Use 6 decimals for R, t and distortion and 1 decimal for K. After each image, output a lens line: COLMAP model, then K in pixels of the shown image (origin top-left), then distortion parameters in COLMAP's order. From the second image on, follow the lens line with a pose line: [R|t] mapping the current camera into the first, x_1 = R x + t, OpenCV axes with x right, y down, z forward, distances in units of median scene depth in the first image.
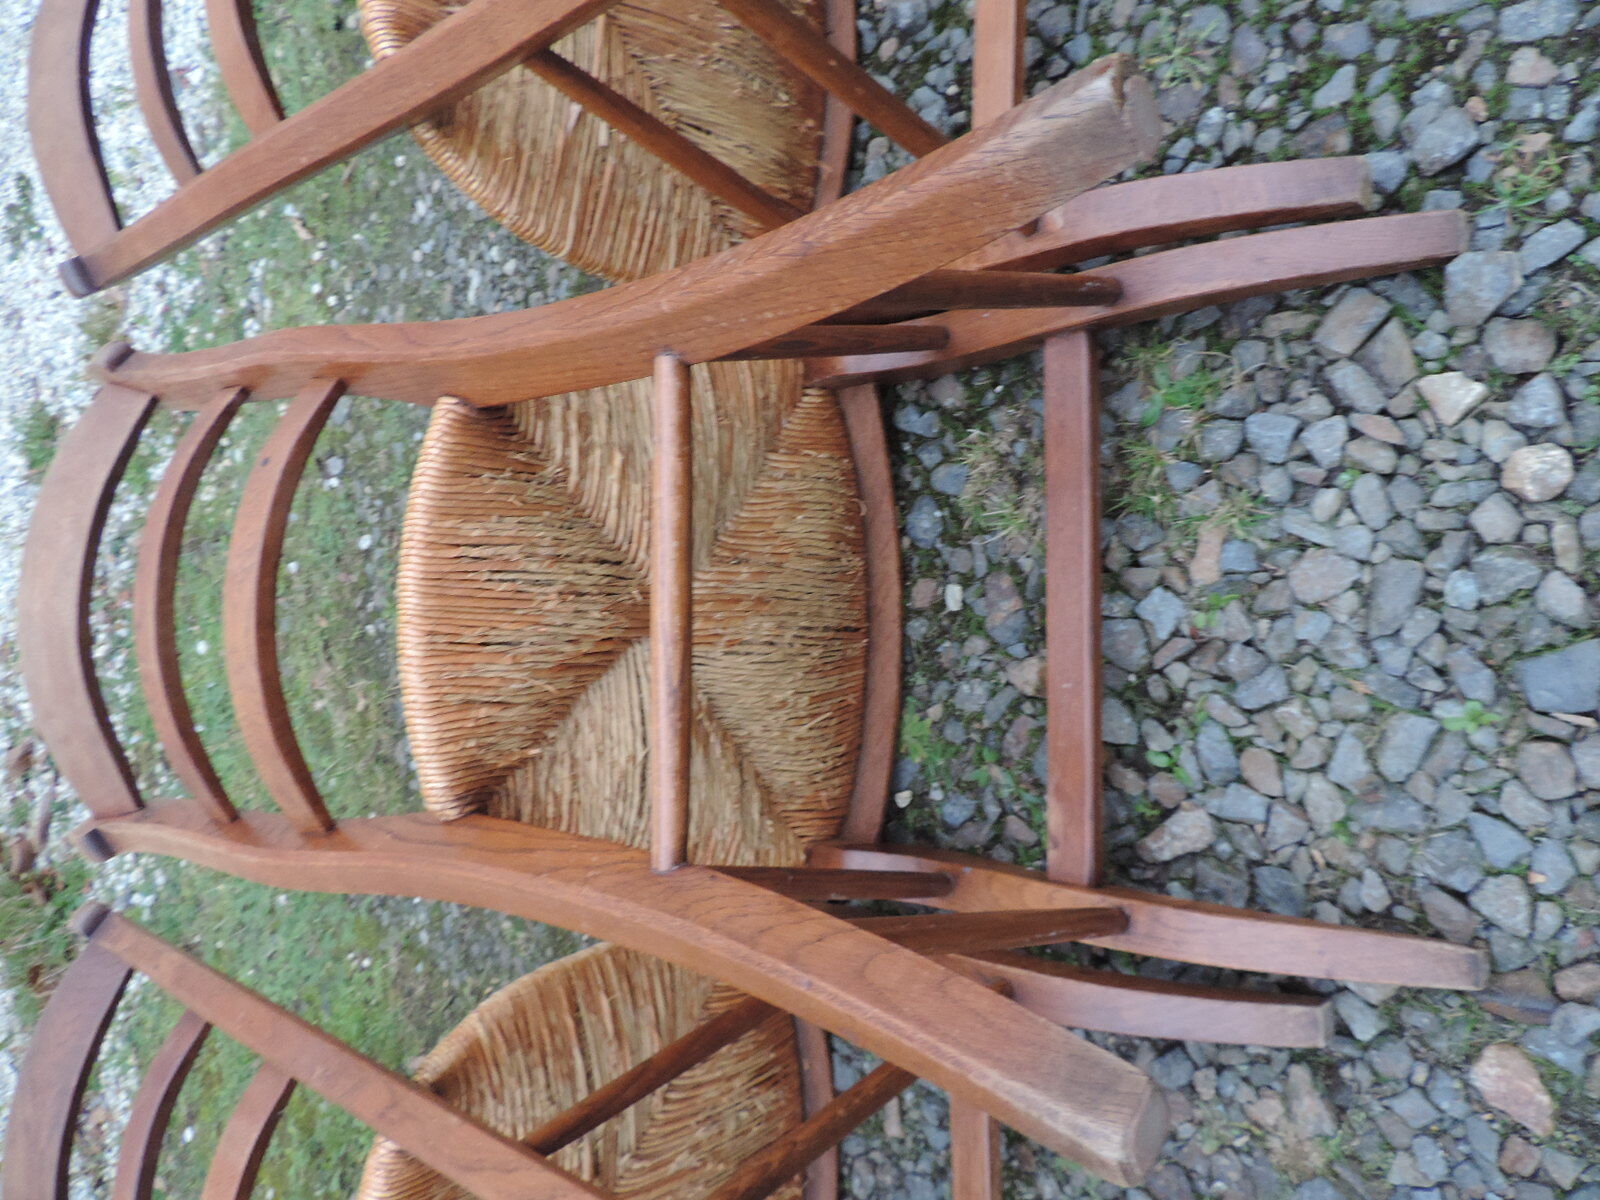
lens RADIAL K [[1178.5, 0, 795.9], [0, 1178.5, 567.2], [0, 0, 1]] dist [-0.035081, 0.006936]
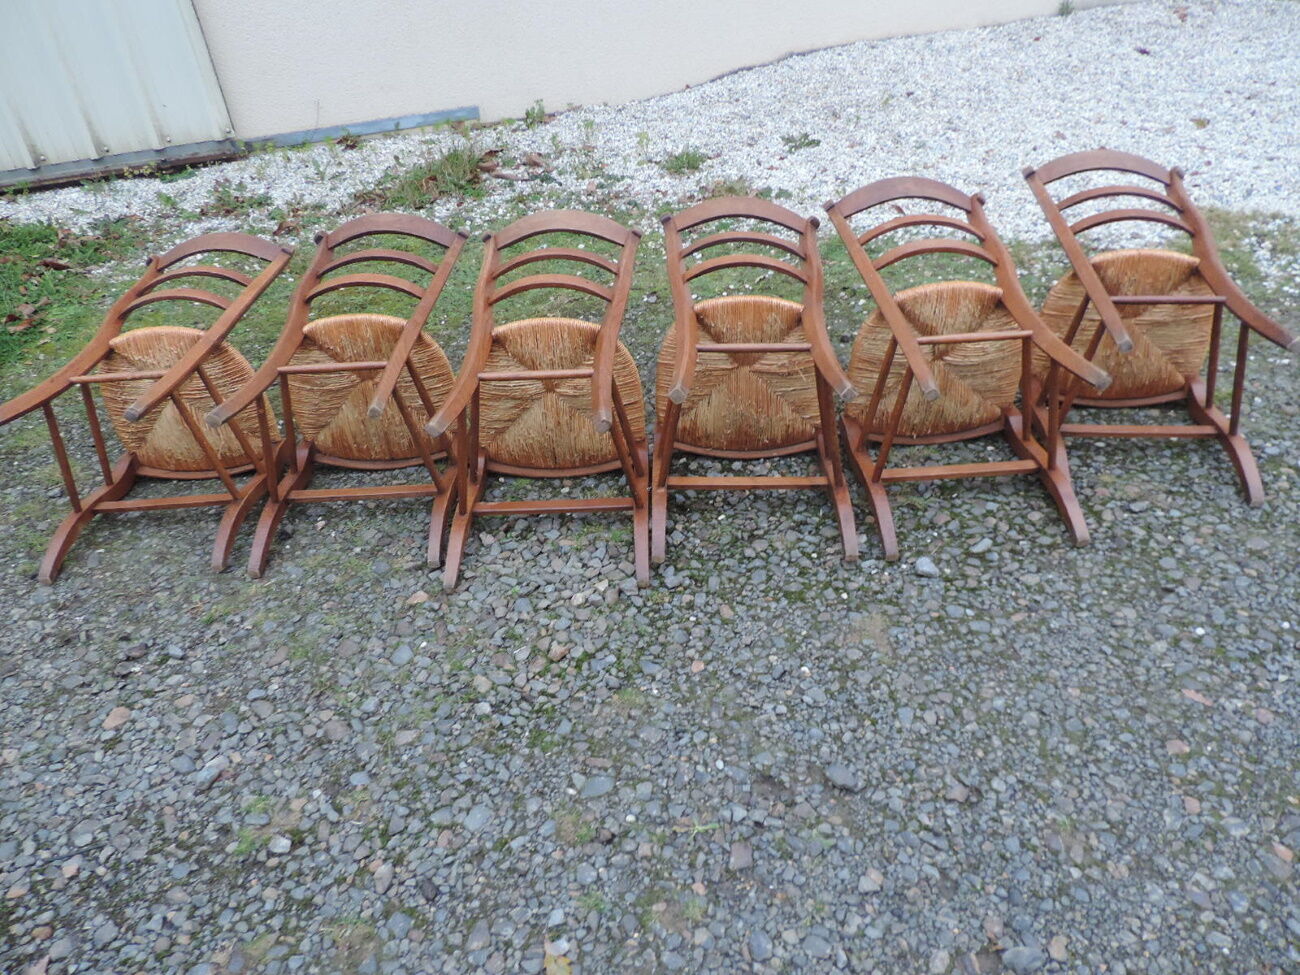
lens RADIAL K [[957.5, 0, 646.7], [0, 957.5, 460.9], [0, 0, 1]] dist [-0.035081, 0.006936]
pose [[0.029135, 0.977121, -0.210680, 0.676415], [-0.995844, 0.046569, 0.078269, -0.445852], [0.086290, 0.207524, 0.974417, -1.656949]]
